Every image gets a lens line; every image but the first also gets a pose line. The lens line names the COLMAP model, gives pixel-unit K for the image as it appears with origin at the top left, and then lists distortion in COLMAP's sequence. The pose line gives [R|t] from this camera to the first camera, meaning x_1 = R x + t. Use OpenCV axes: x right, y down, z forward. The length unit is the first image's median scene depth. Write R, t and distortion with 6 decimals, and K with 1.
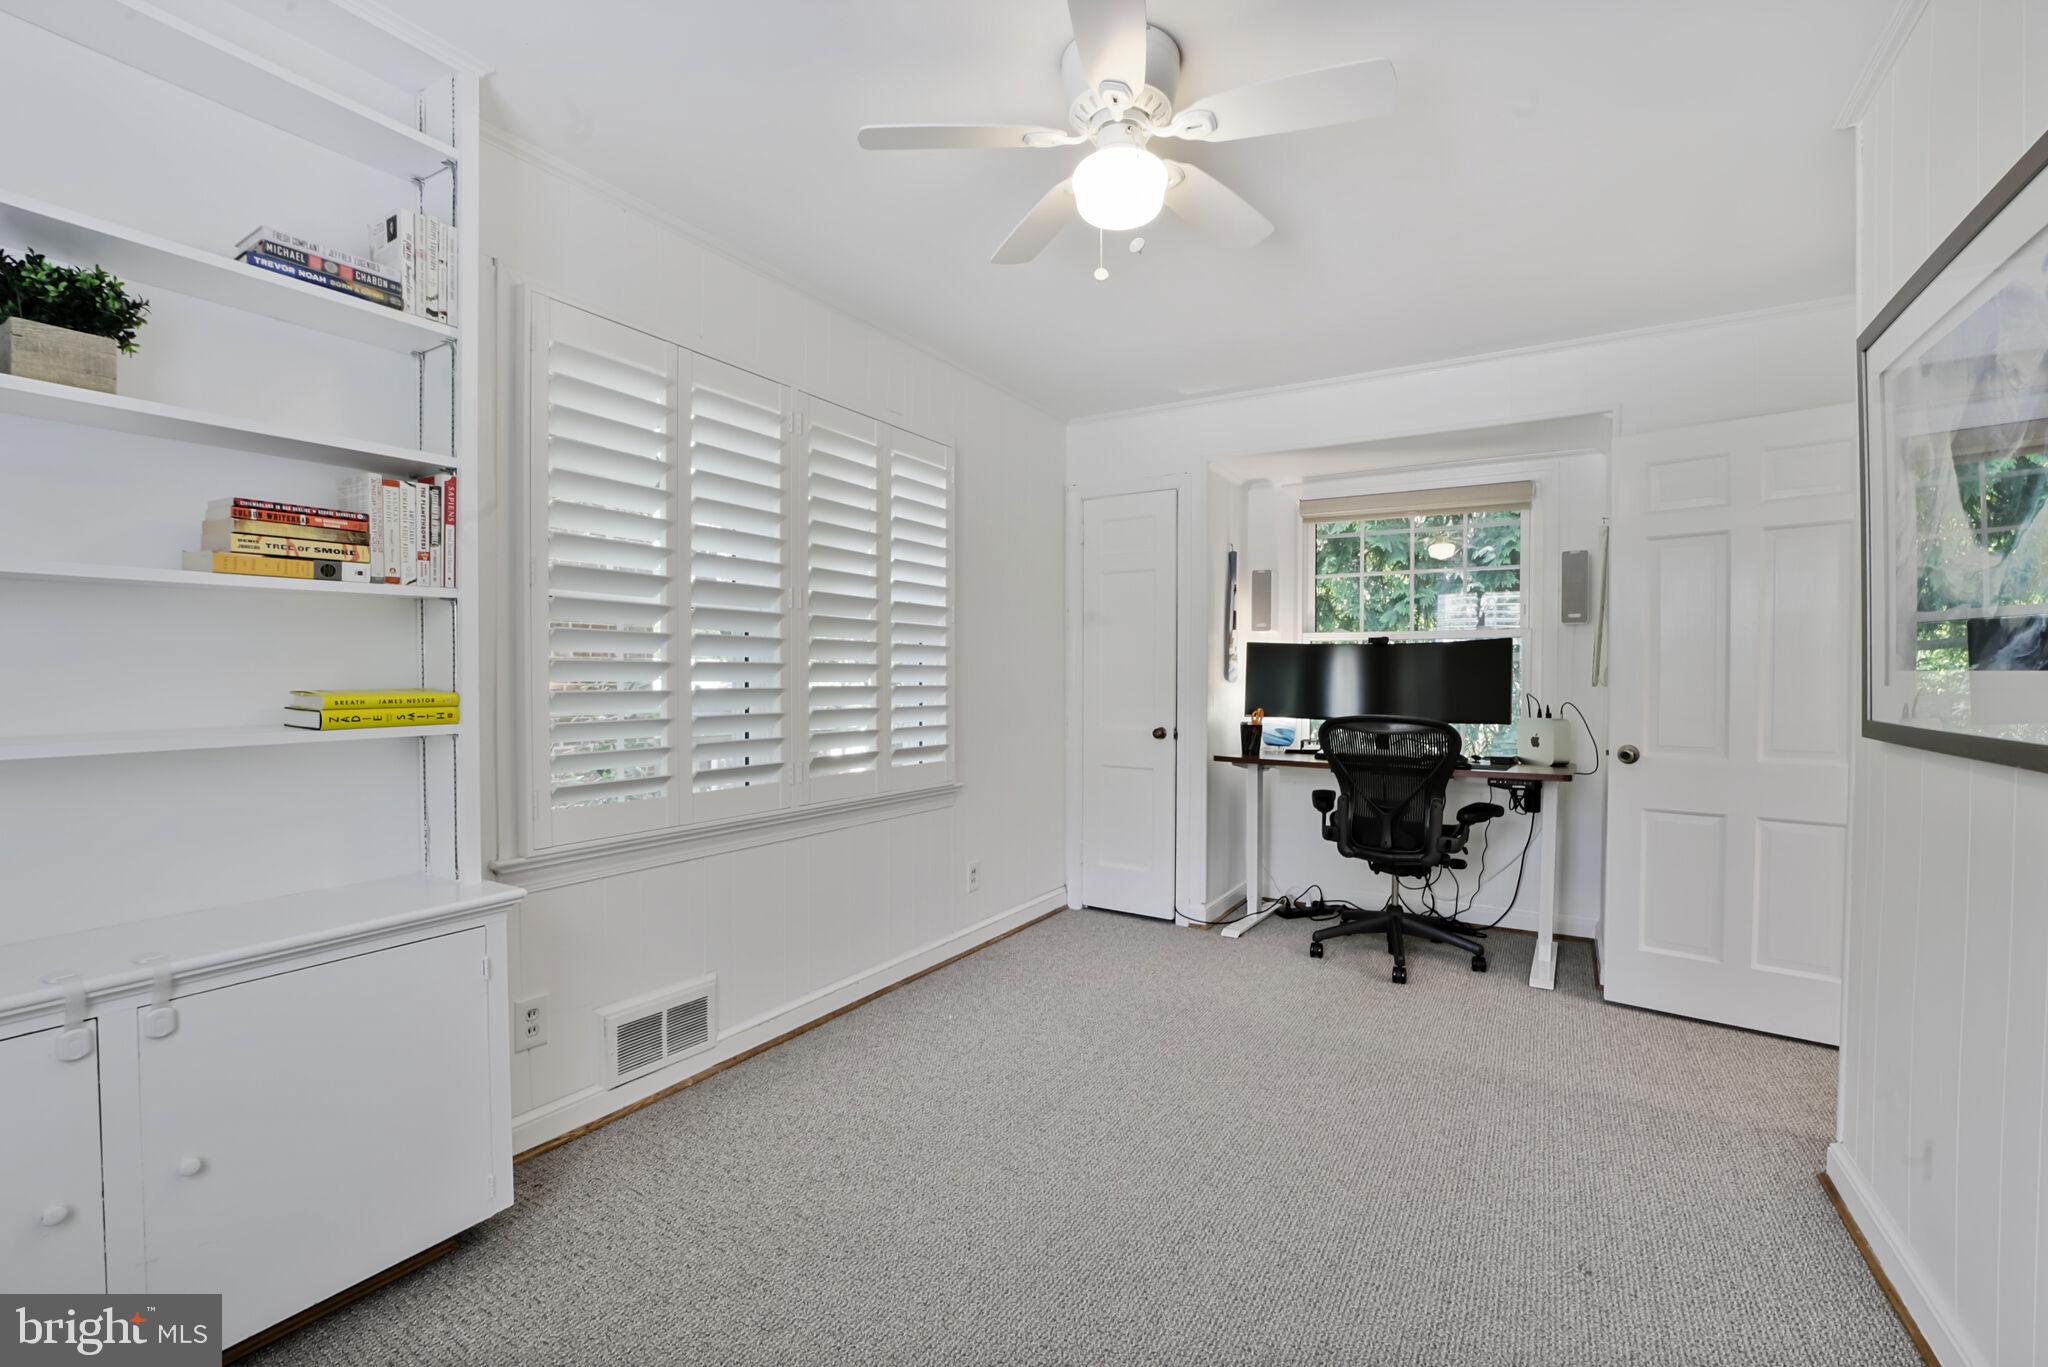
lens RADIAL K [[866.1, 0, 1023.5], [0, 866.1, 691.9], [0, 0, 1]] dist [-0.012431, 0.000656]
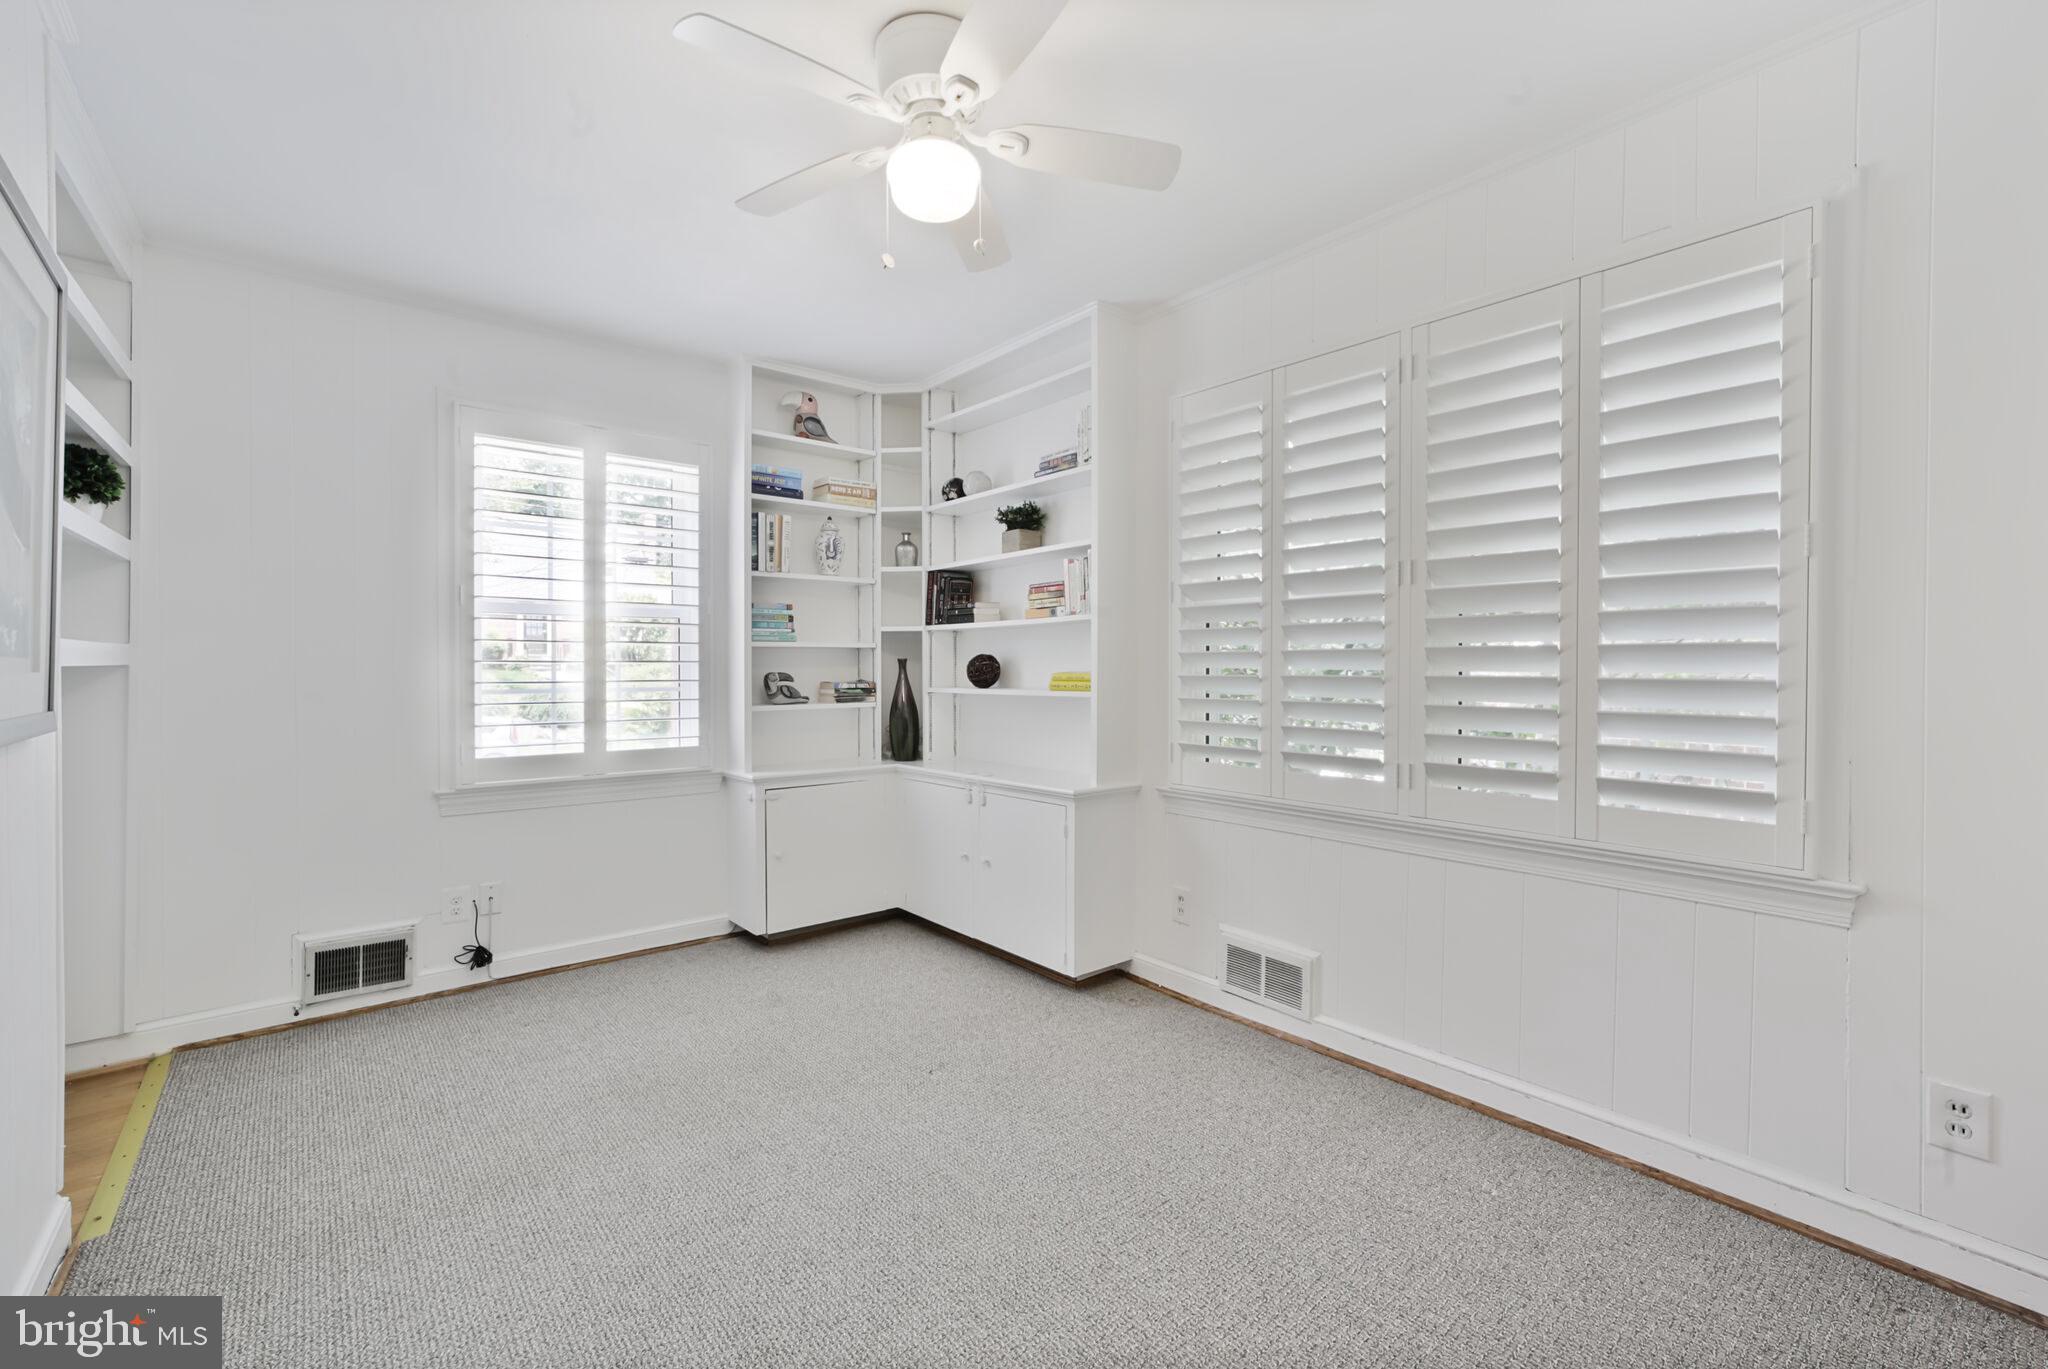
lens RADIAL K [[866.1, 0, 1023.5], [0, 866.1, 653.4], [0, 0, 1]] dist [-0.012431, 0.000656]
pose [[-0.312637, -0.005442, -0.949857, 0.782135], [-0.010850, 0.999939, -0.002158, -0.026029], [0.949811, 0.009631, -0.312677, 1.063047]]
